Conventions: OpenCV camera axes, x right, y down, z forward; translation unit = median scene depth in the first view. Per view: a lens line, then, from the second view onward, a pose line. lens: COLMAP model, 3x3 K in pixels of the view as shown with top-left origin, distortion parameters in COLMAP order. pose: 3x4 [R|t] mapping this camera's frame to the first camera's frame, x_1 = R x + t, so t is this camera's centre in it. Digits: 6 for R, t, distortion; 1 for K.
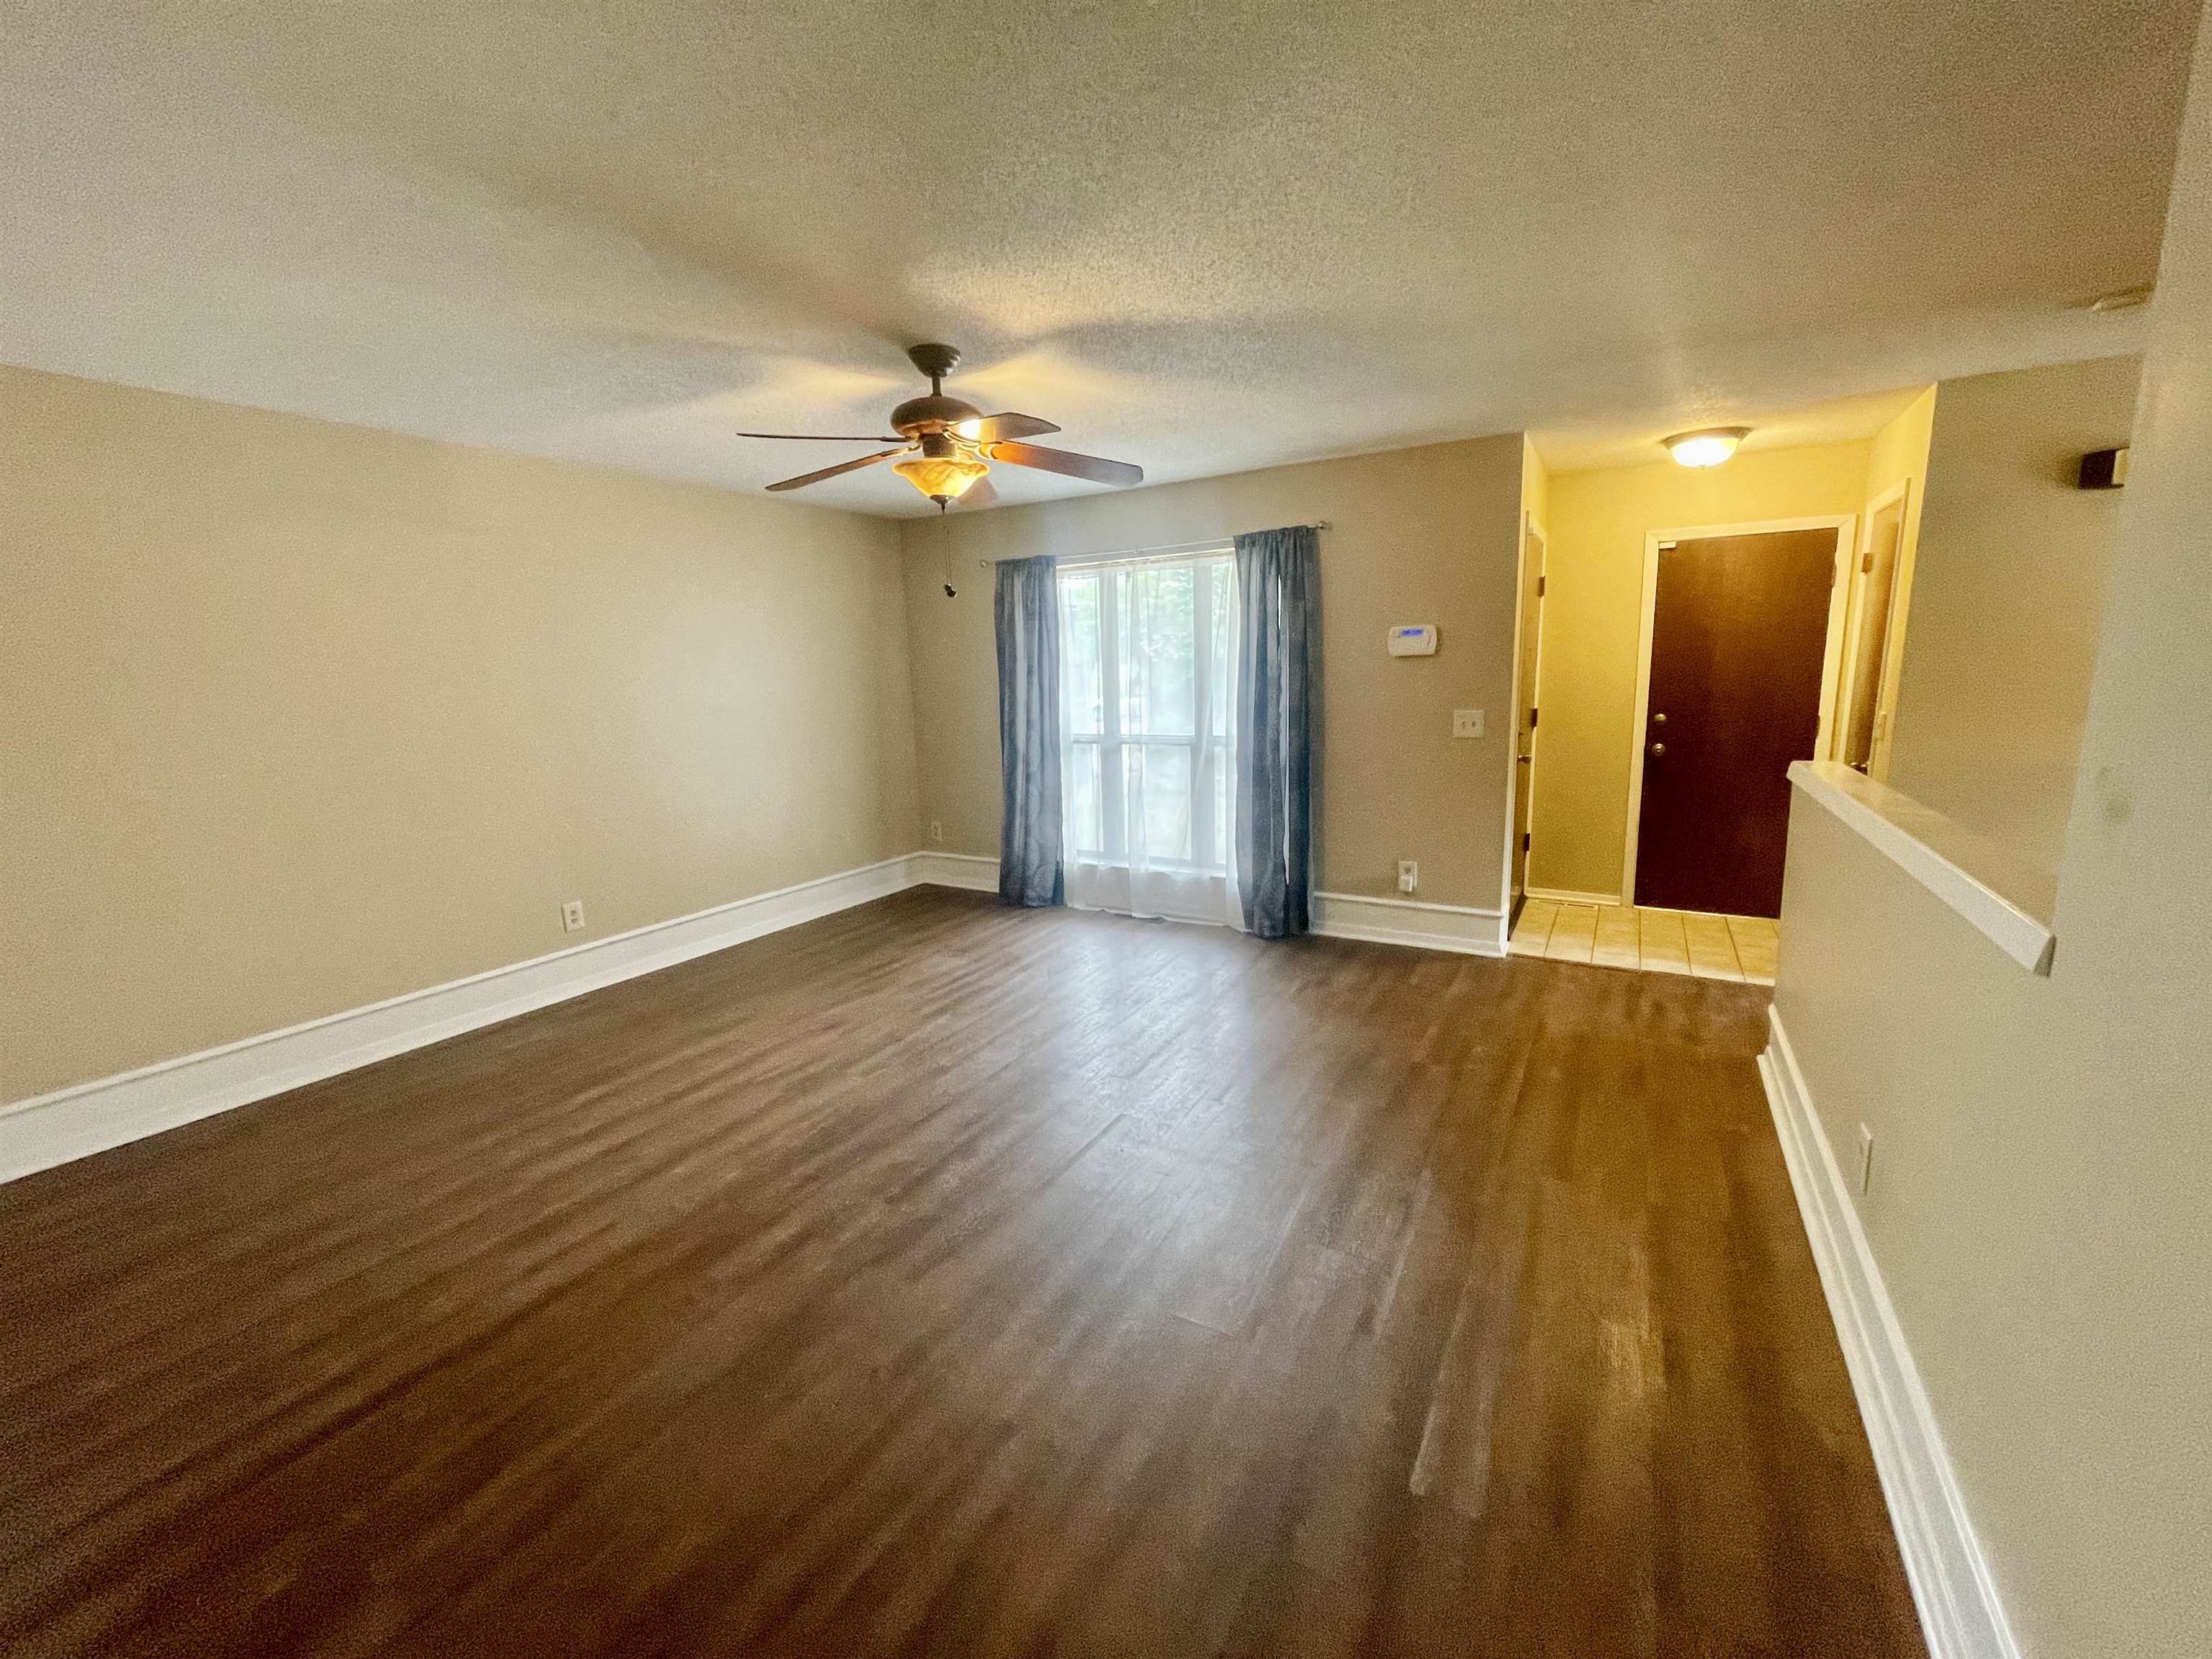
lens RADIAL K [[888.9, 0, 1102.6], [0, 888.9, 824.5], [0, 0, 1]] dist [-0.003103, -0.001439]
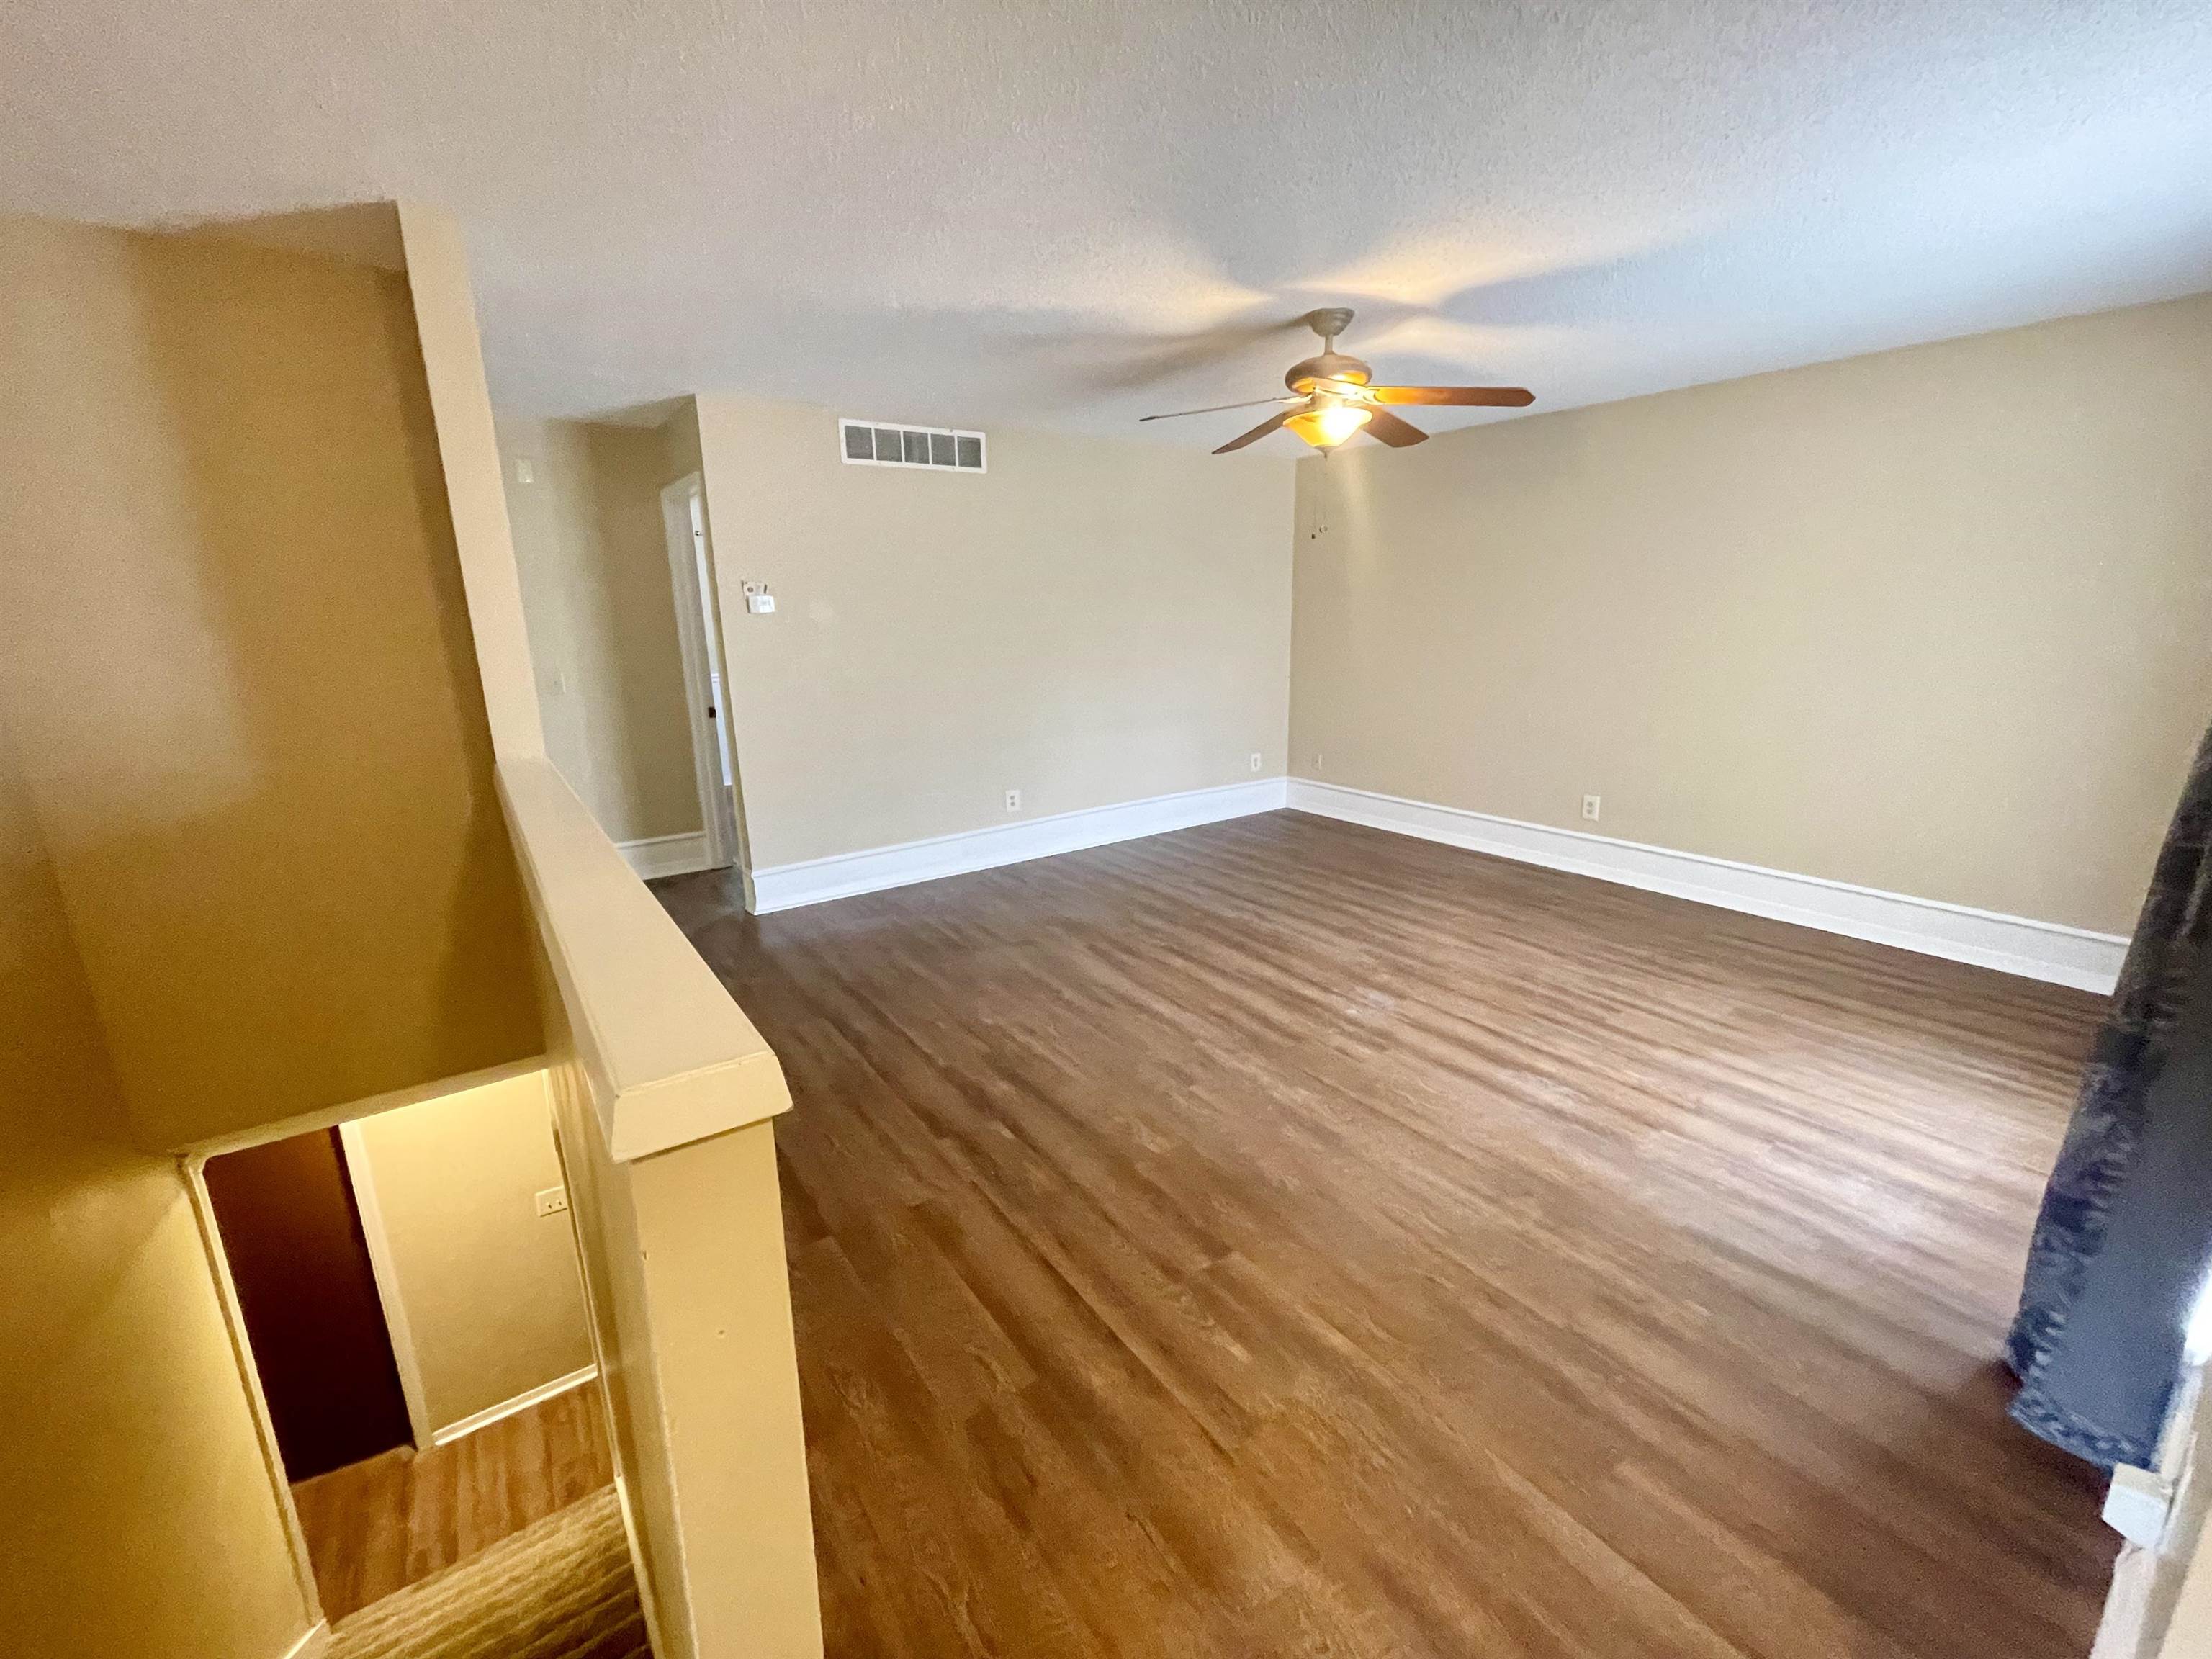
lens RADIAL K [[888.9, 0, 1105.0], [0, 888.9, 821.3], [0, 0, 1]] dist [-0.003103, -0.001439]
pose [[-0.403469, 0.246647, -0.881123, 0.699444], [-0.137595, 0.935678, 0.324923, -0.173144], [0.904589, 0.252335, -0.343579, 0.849546]]
